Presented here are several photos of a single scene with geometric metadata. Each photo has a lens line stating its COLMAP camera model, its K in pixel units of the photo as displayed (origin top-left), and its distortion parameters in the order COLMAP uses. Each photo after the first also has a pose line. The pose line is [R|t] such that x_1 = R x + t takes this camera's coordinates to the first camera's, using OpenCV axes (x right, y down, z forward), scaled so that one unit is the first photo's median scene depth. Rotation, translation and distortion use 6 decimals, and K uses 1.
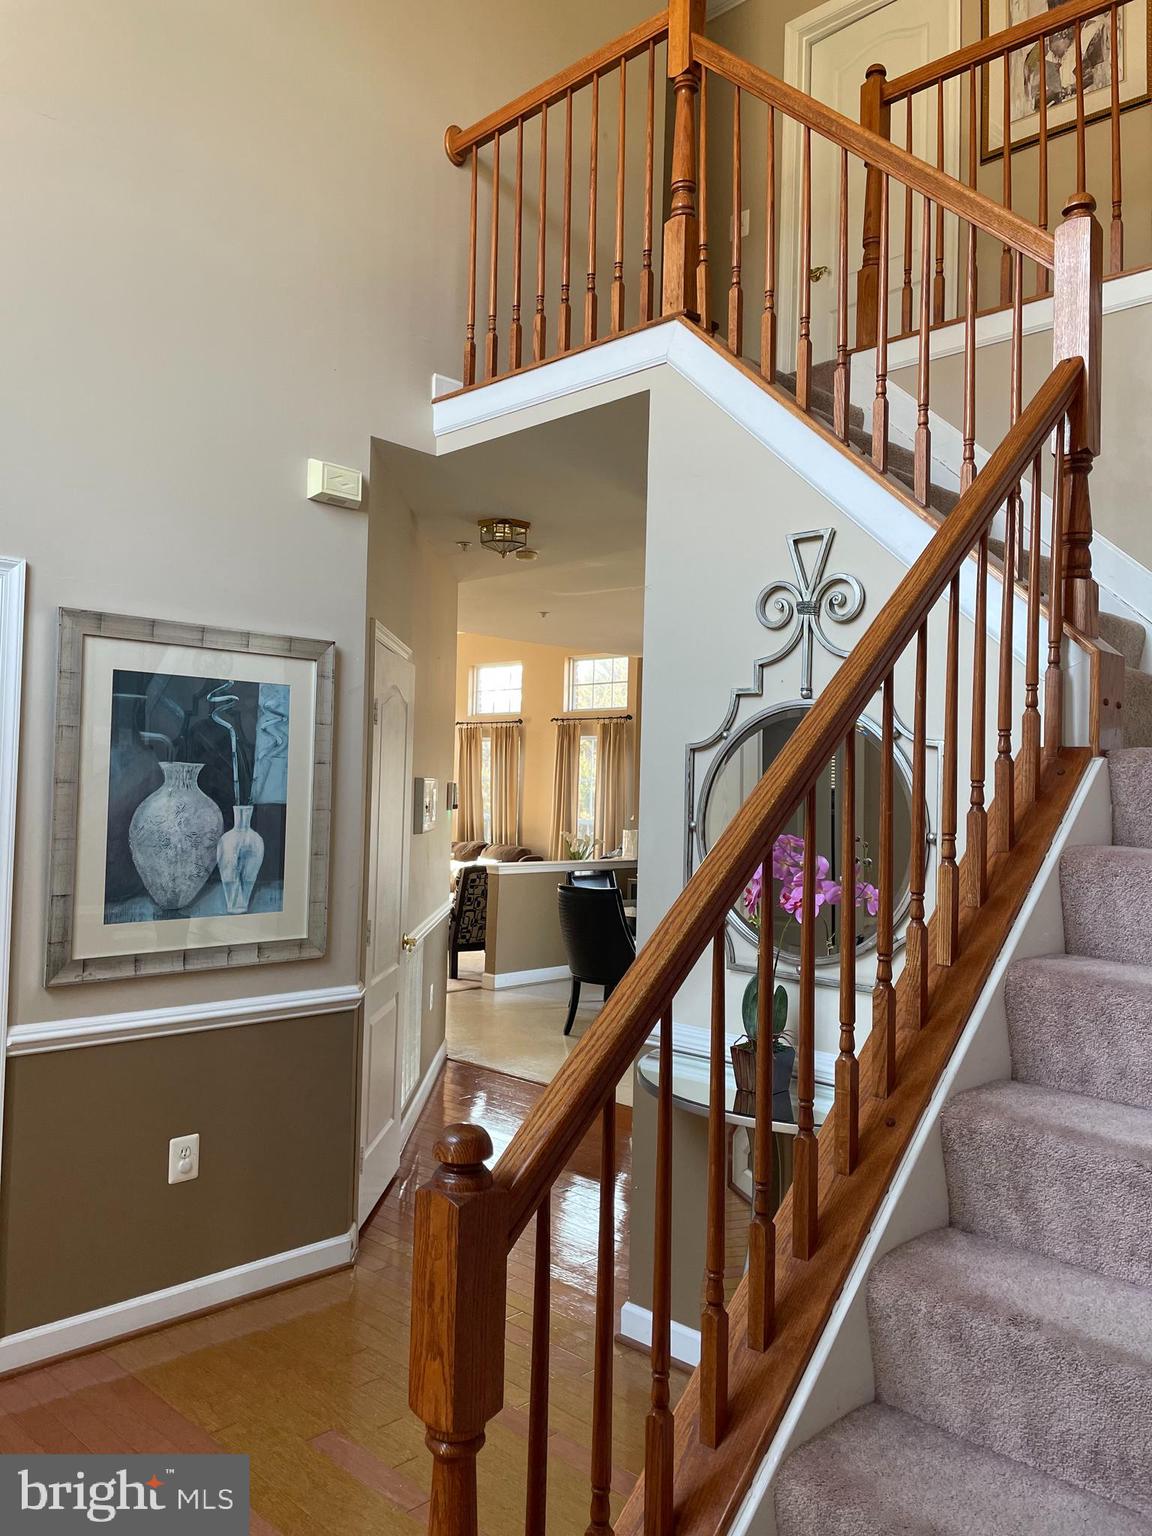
lens RADIAL K [[1160.0, 0, 576.0], [0, 1160.0, 768.0], [0, 0, 1]] dist [0.102796, -0.120196]
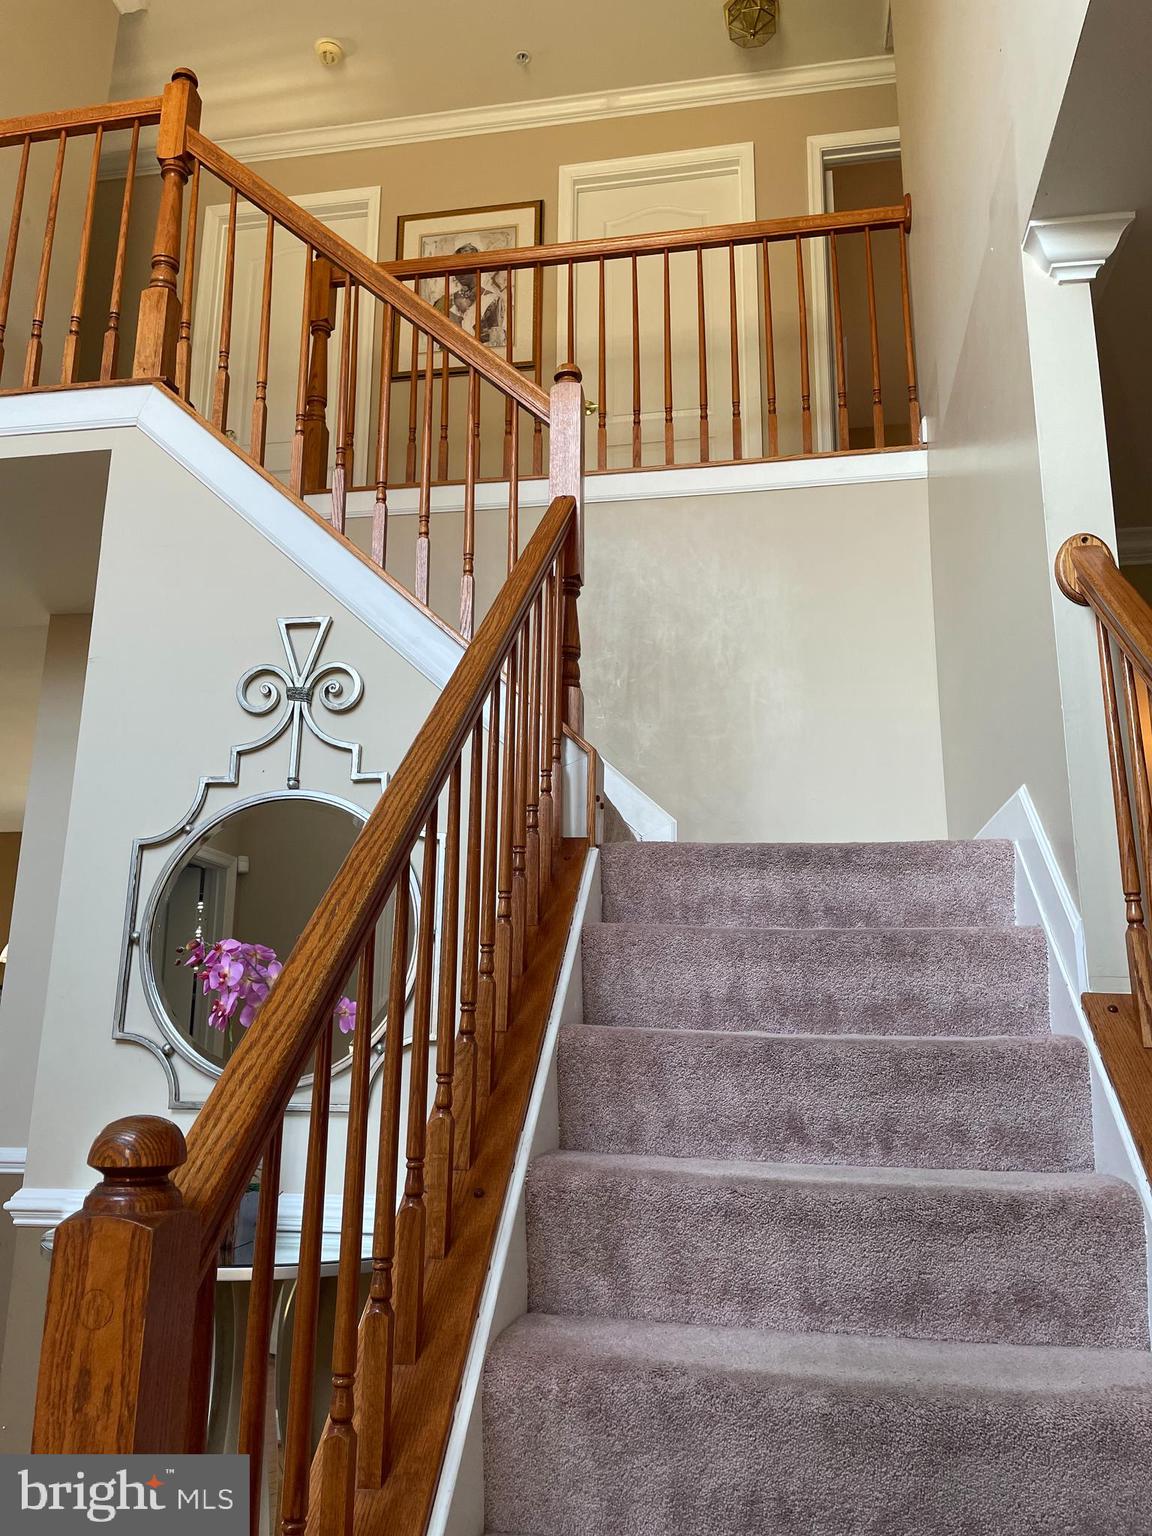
lens RADIAL K [[1157.7, 0, 576.0], [0, 1157.7, 768.0], [0, 0, 1]] dist [0.101061, -0.123556]
pose [[0.824520, 0.118140, 0.553362, -0.129796], [-0.003004, 0.978861, -0.204506, 0.112072], [-0.565824, 0.166957, 0.807445, 0.130983]]
